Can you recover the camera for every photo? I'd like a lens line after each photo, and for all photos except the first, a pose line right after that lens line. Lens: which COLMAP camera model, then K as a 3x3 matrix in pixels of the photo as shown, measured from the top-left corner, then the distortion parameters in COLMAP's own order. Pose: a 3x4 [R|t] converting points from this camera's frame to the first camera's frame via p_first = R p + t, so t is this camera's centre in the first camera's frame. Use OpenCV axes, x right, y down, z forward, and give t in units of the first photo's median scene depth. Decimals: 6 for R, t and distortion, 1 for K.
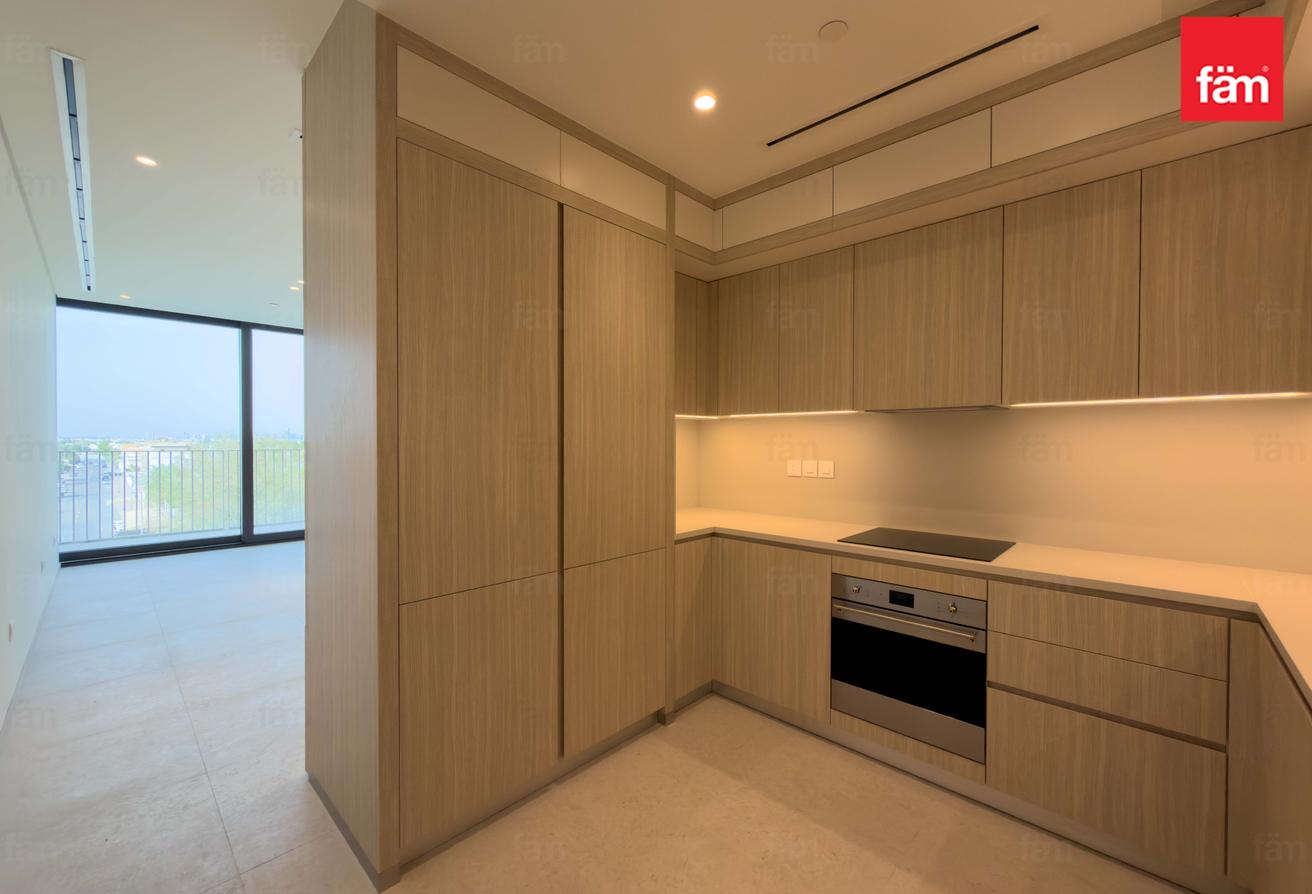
lens RADIAL K [[526.8, 0, 652.2], [0, 526.8, 447.3], [0, 0, 1]] dist [-0.000492, -0.000184]
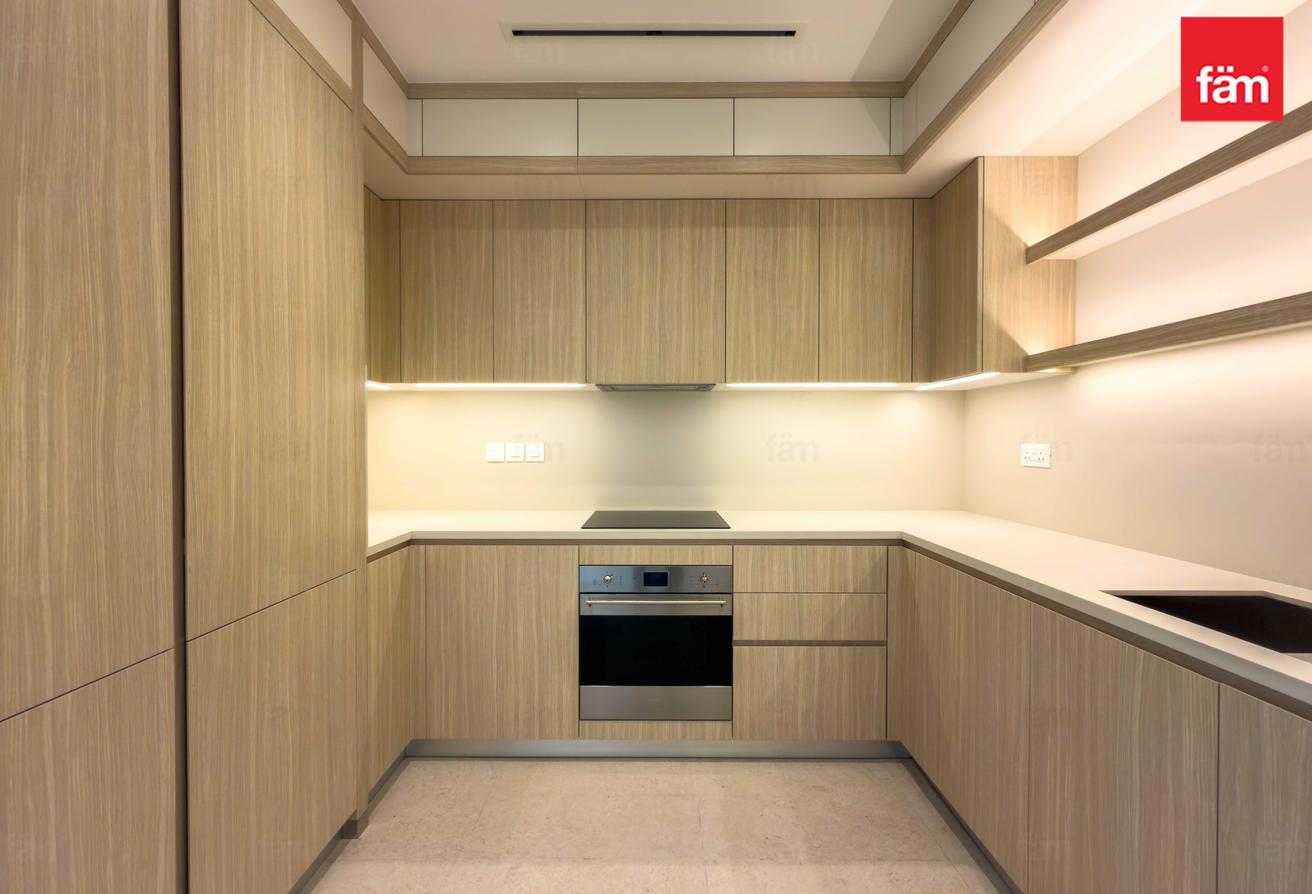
lens RADIAL K [[526.8, 0, 652.2], [0, 526.8, 447.3], [0, 0, 1]] dist [-0.000492, -0.000184]
pose [[0.724439, -0.009584, 0.689272, -0.180422], [0.008576, 0.999951, 0.004891, 0.041529], [-0.689286, 0.002368, 0.724486, 0.297087]]
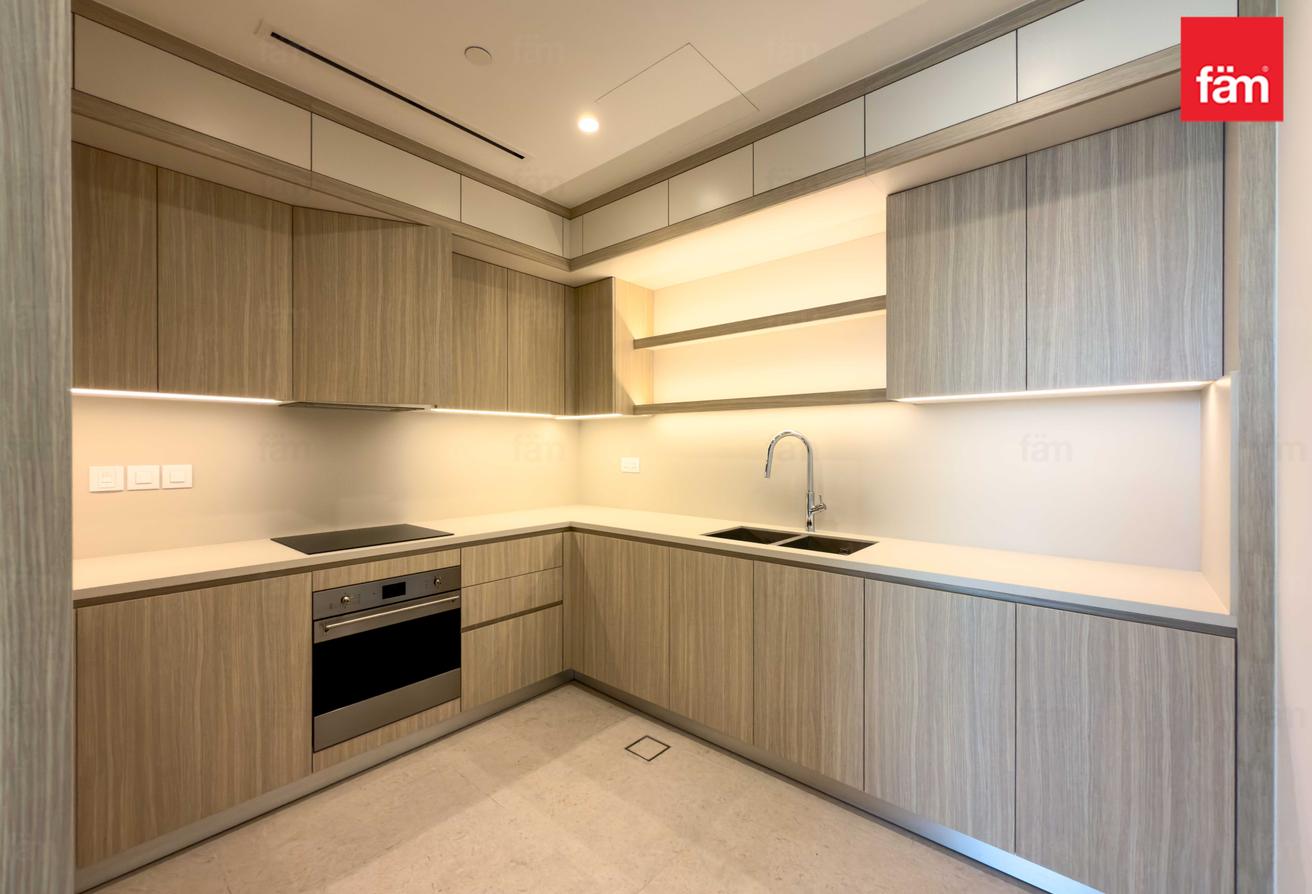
lens RADIAL K [[529.6, 0, 656.0], [0, 529.6, 447.0], [0, 0, 1]] dist [-0.001968, -0.000274]
pose [[-0.054271, -0.003439, 0.998520, -0.561504], [0.011485, 0.999926, 0.004068, 0.008943], [-0.998460, 0.011689, -0.054228, 0.518464]]
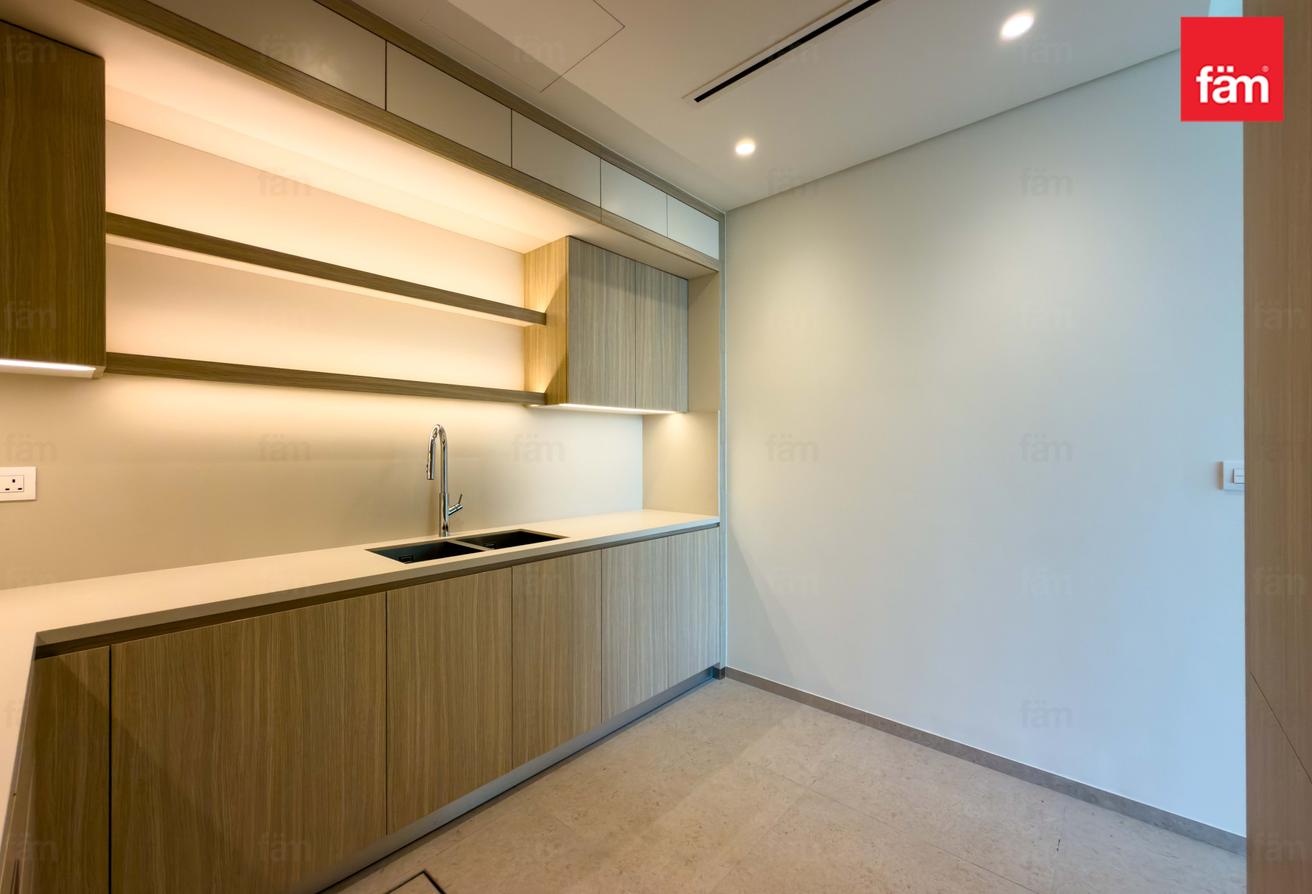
lens RADIAL K [[526.8, 0, 652.2], [0, 526.8, 447.3], [0, 0, 1]] dist [-0.000492, -0.000184]
pose [[-0.999563, 0.001852, -0.029501, 0.191370], [0.001615, 0.999966, 0.008060, 0.016951], [0.029515, 0.008009, -0.999532, 1.177512]]
